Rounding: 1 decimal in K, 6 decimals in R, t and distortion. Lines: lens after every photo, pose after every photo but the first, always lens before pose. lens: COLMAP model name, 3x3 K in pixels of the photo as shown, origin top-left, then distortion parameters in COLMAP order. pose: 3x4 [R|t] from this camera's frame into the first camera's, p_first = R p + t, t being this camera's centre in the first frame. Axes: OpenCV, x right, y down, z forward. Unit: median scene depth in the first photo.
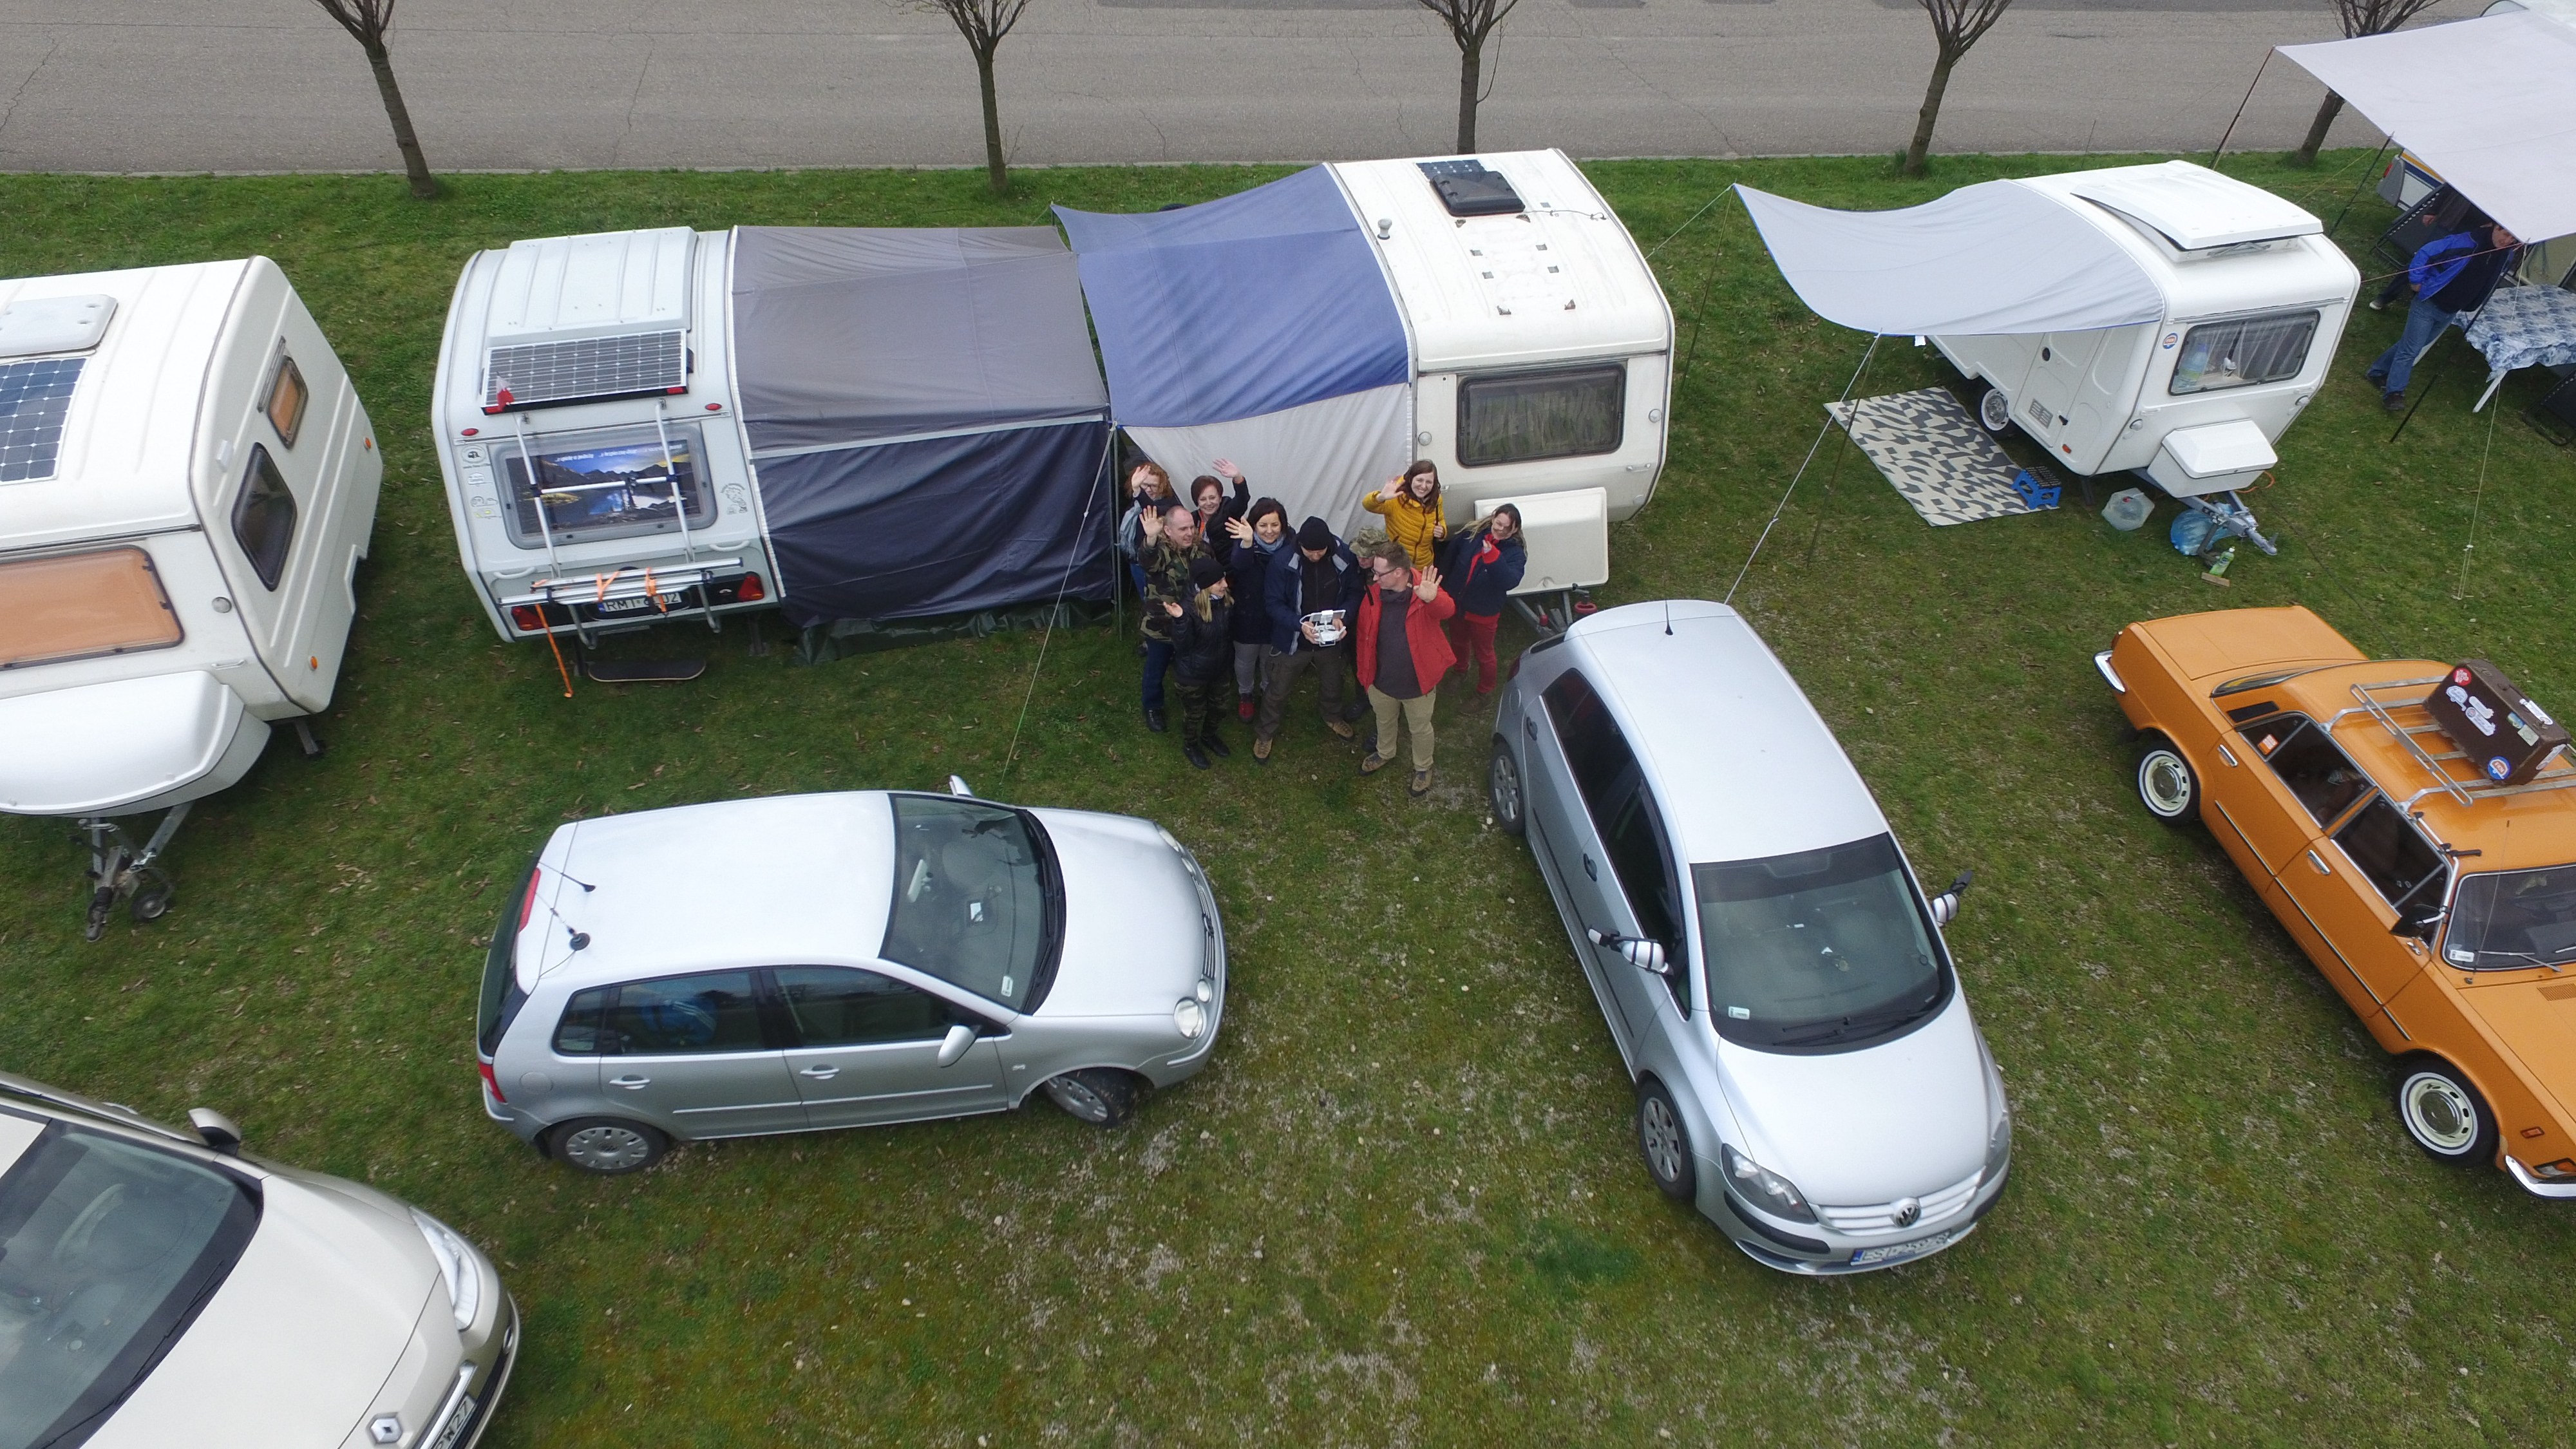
lens RADIAL K [[1486.8, 0, 1278.1], [0, 1486.8, 717.5], [0, 0, 1]] dist [-0.006923, 0.013399]
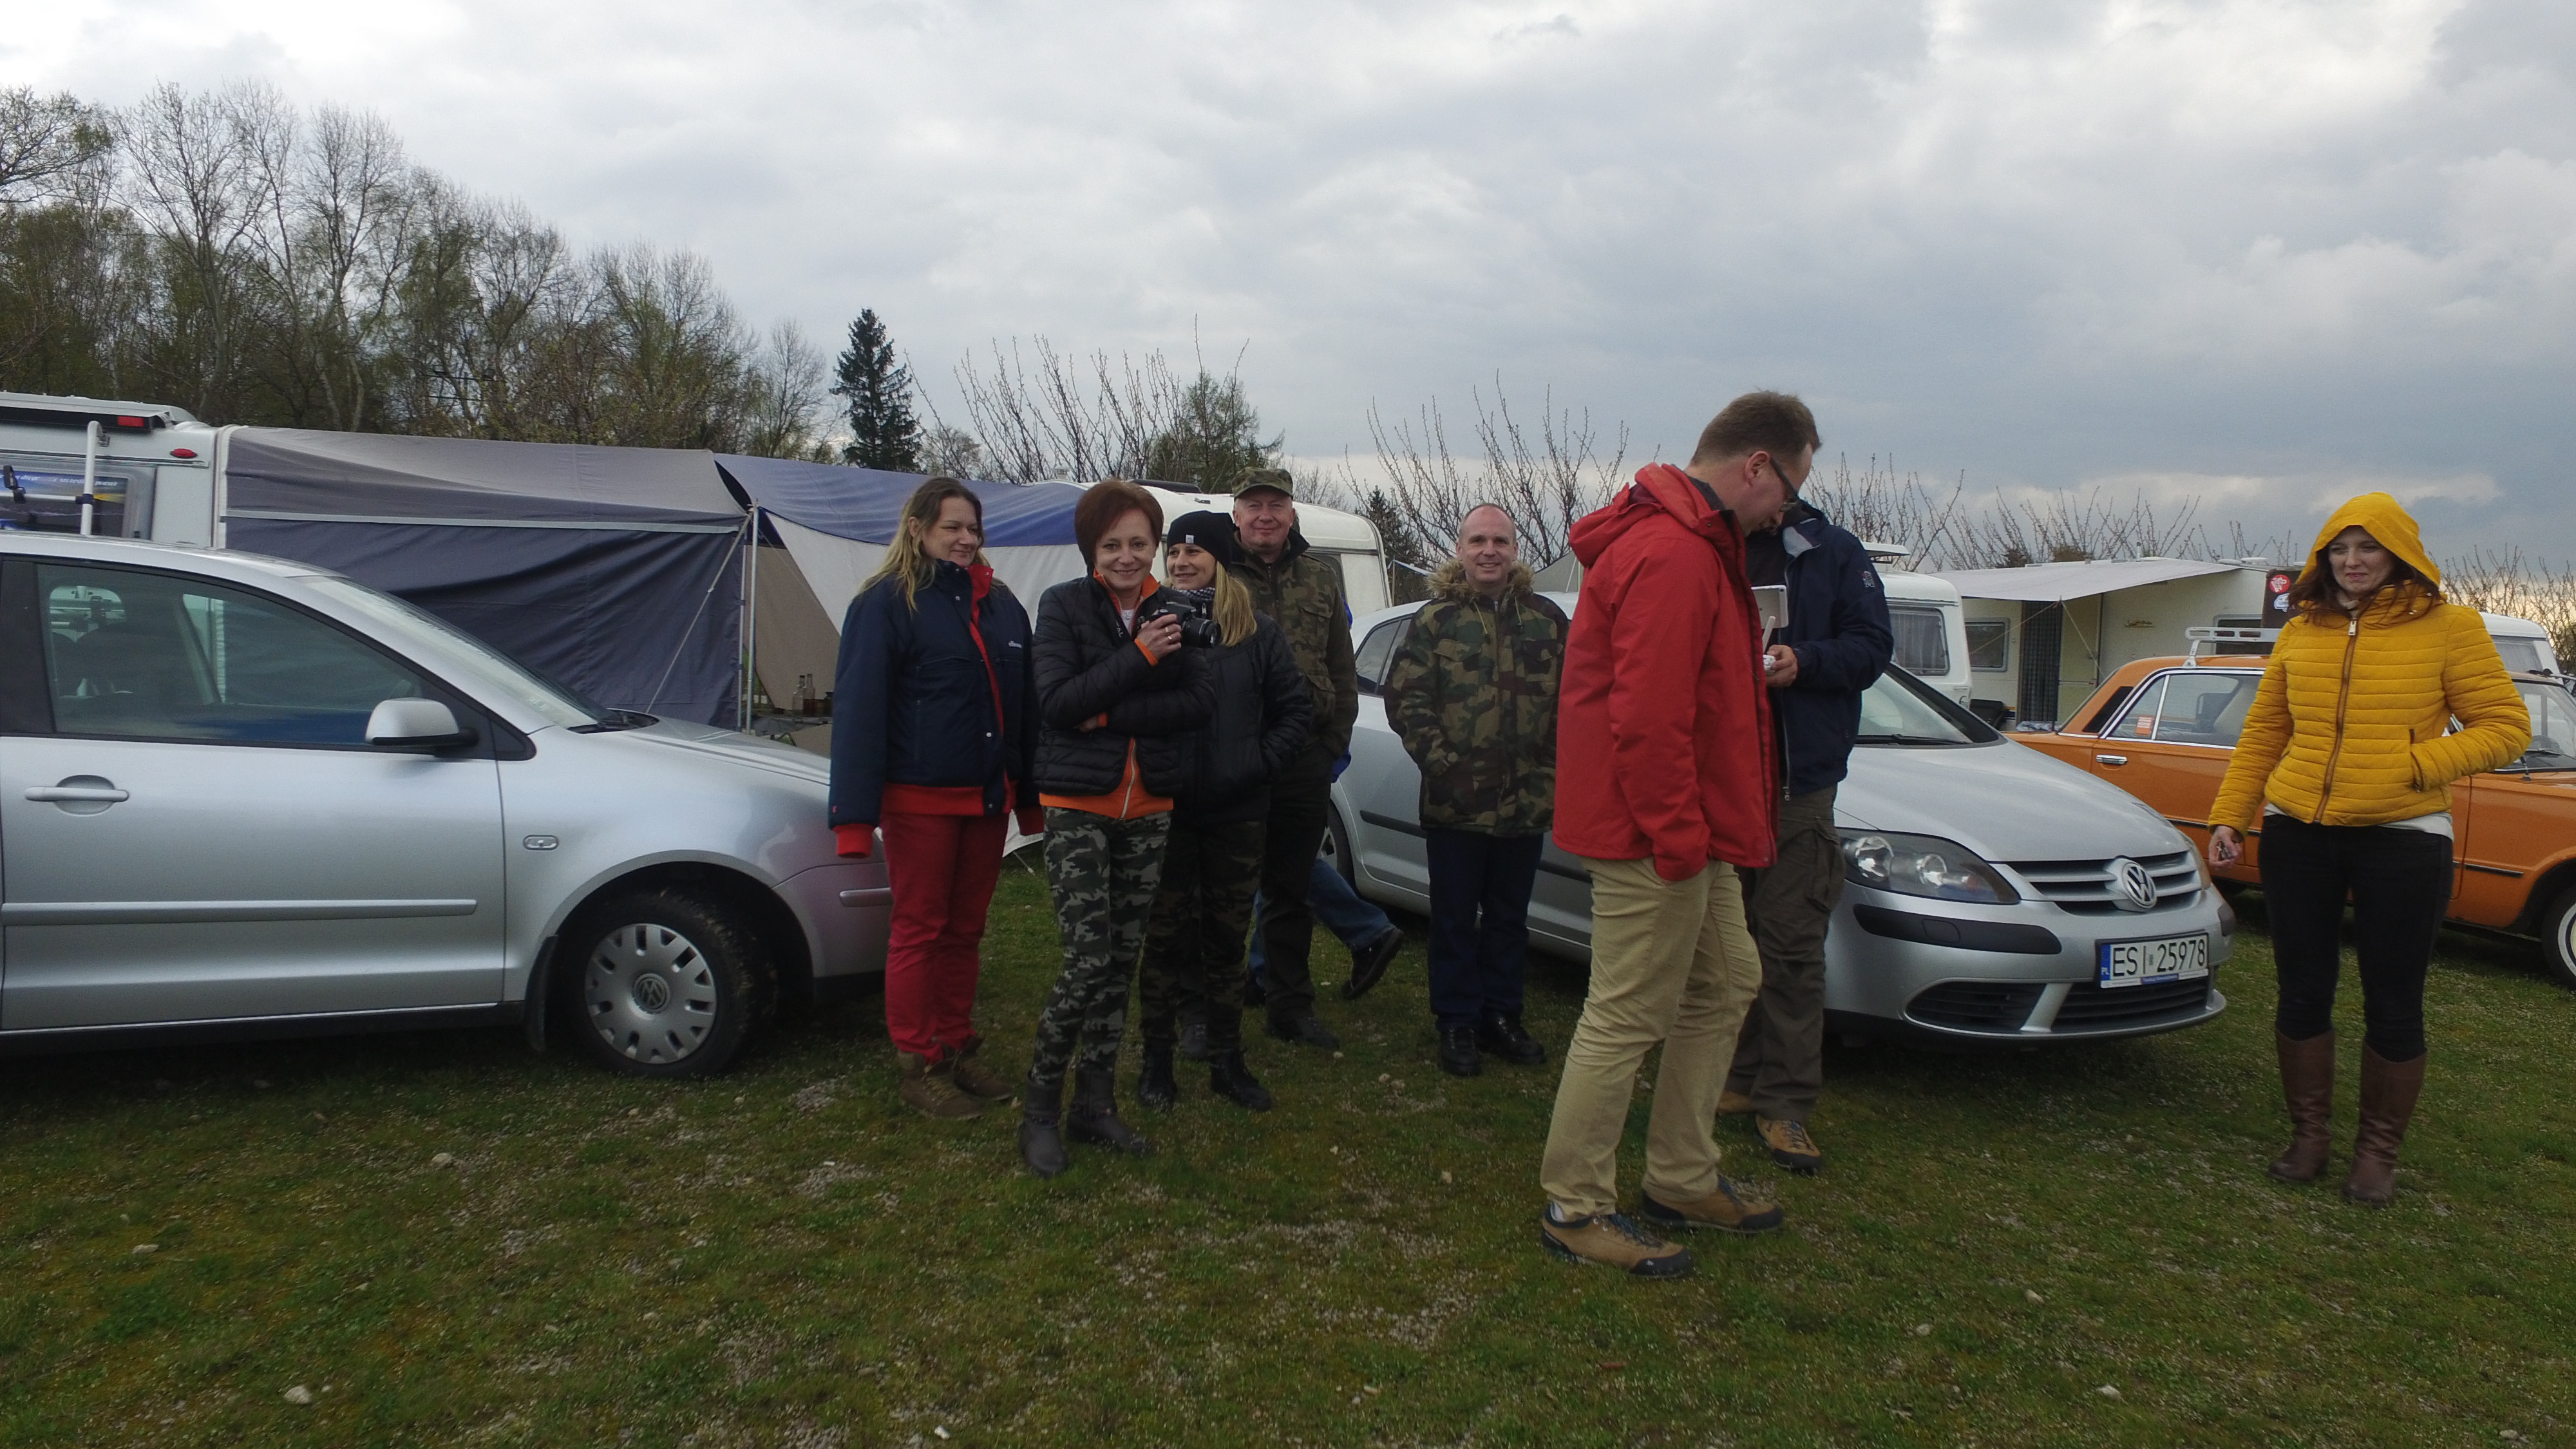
lens RADIAL K [[1486.8, 0, 1278.1], [0, 1486.8, 717.5], [0, 0, 1]] dist [-0.006923, 0.013399]
pose [[0.964467, -0.015615, 0.263741, -0.052058], [0.186709, 0.746569, -0.638572, 0.460726], [-0.186930, 0.665125, 0.722957, 0.448364]]
